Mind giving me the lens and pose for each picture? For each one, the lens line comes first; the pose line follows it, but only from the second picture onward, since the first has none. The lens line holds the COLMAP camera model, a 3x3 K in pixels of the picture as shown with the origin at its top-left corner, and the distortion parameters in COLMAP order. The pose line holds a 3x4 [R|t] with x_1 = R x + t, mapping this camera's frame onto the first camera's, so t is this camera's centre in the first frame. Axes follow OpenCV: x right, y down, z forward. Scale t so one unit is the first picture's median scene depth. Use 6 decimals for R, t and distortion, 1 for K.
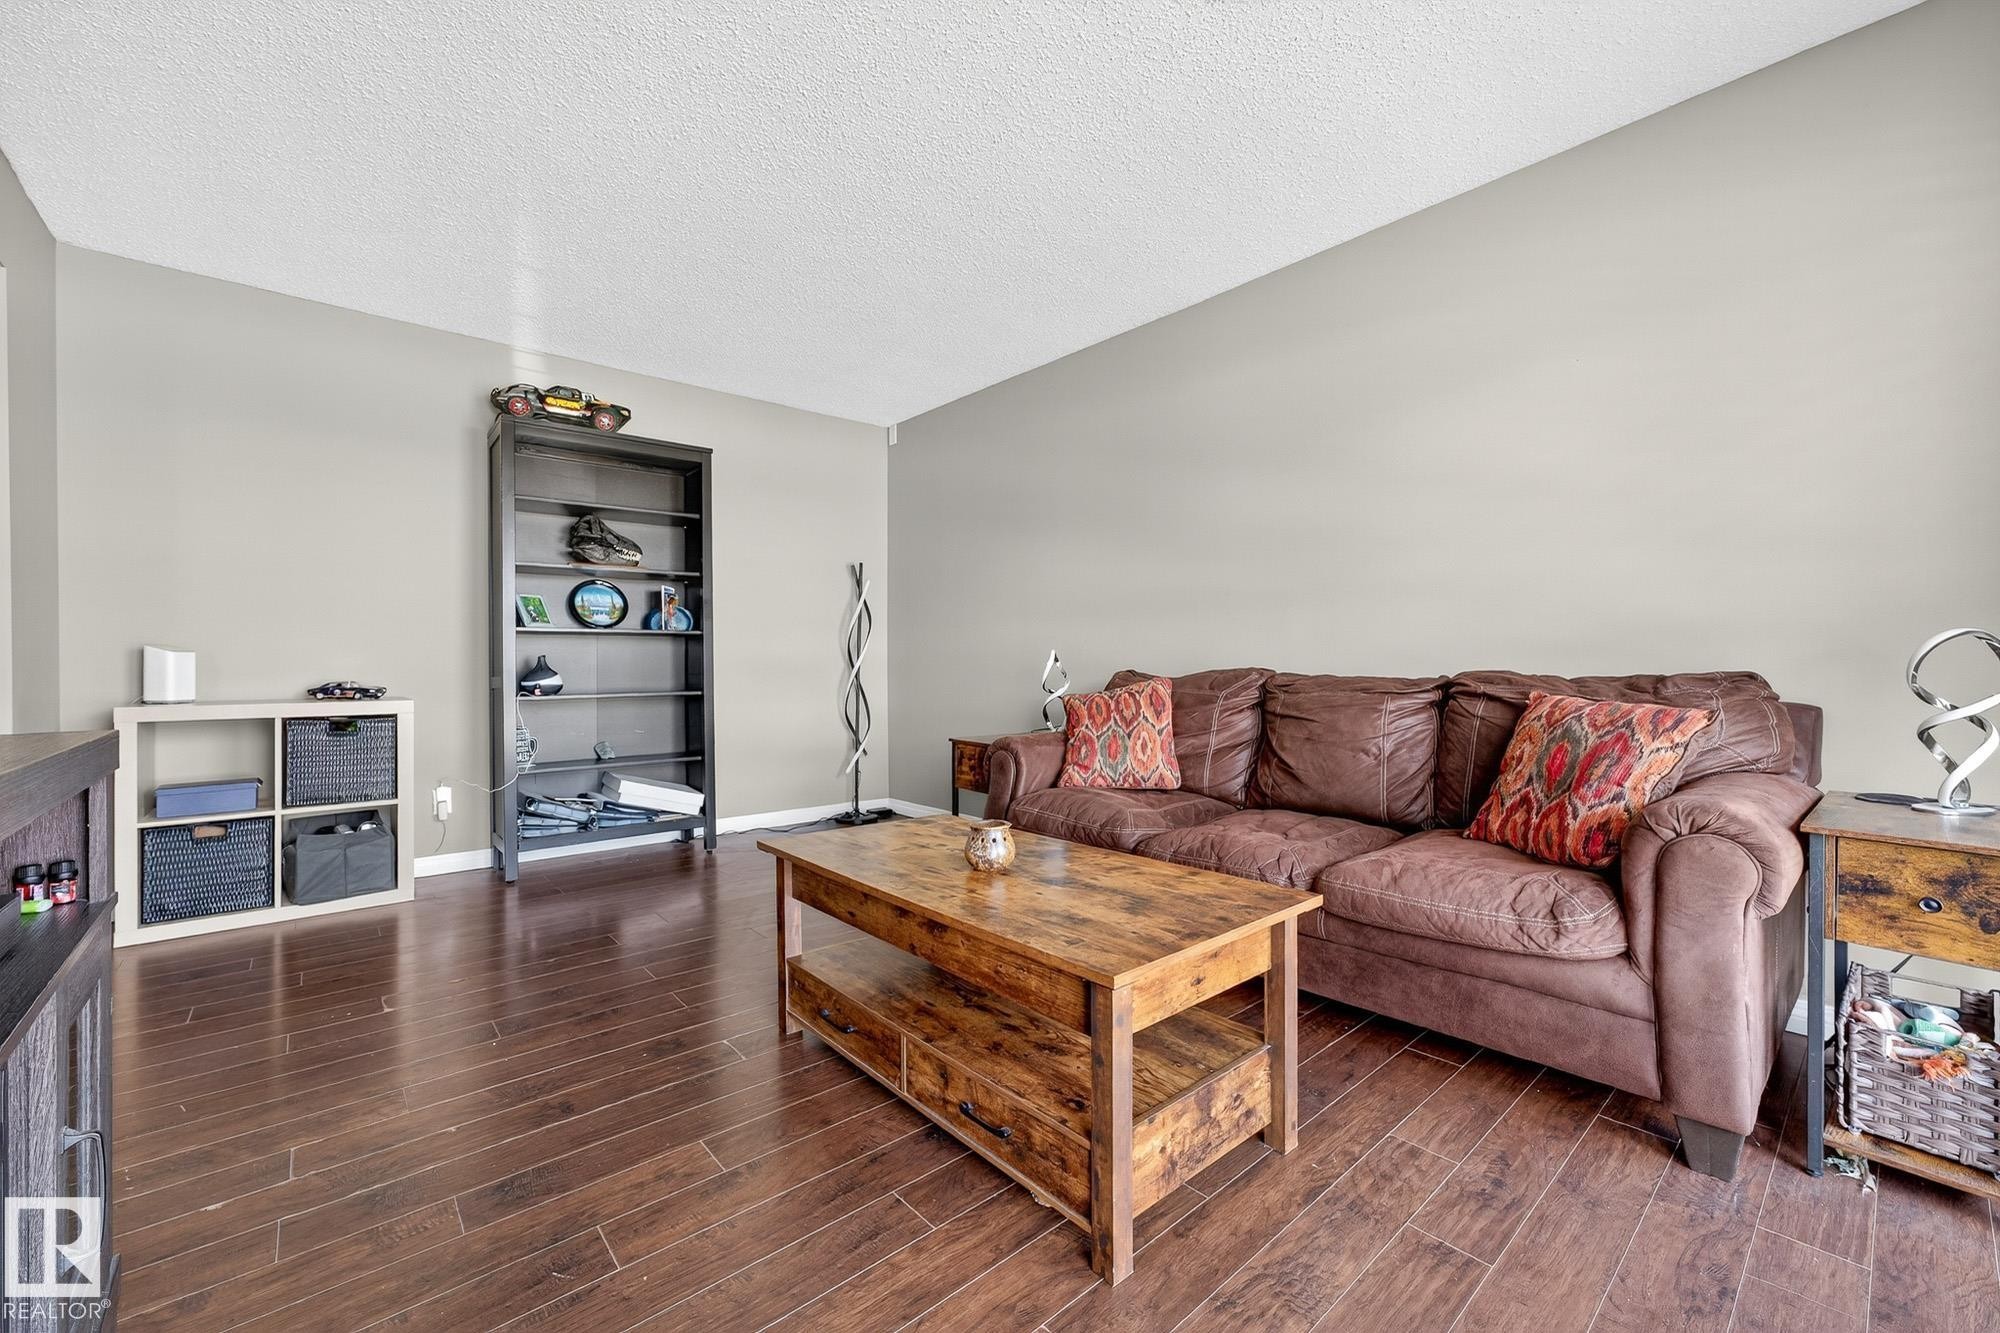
lens RADIAL K [[798.5, 0, 1000.3], [0, 798.5, 680.9], [0, 0, 1]] dist [-0.073538, 0.064050]
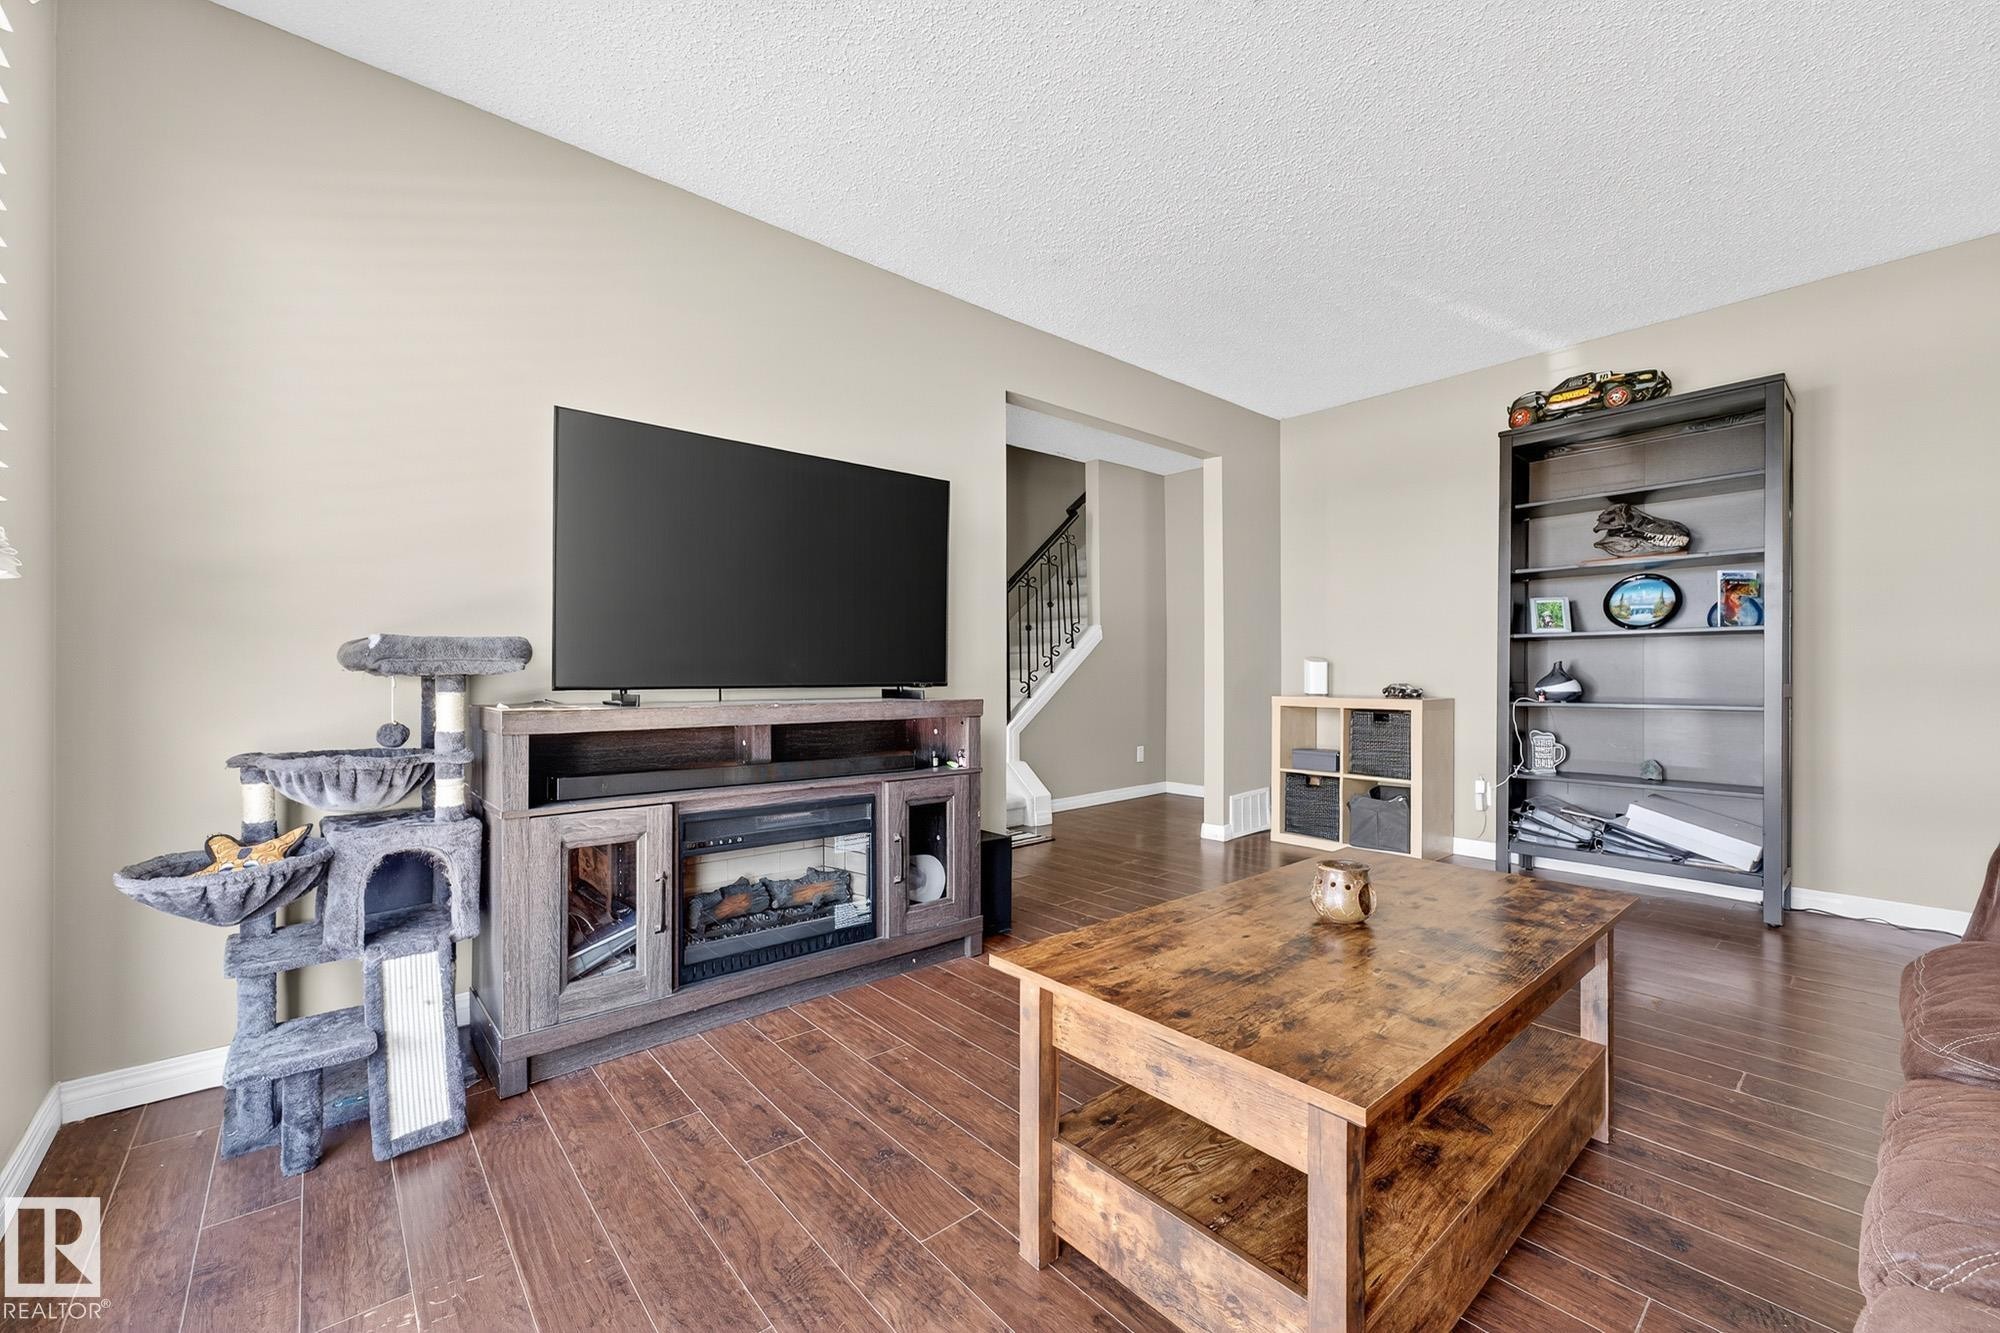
lens RADIAL K [[798.5, 0, 1000.3], [0, 798.5, 680.9], [0, 0, 1]] dist [-0.073538, 0.064050]
pose [[-0.001788, 0.015036, -0.999885, 0.450534], [-0.017603, 0.999732, 0.015065, -0.011709], [0.999843, 0.017628, -0.001523, 0.357373]]
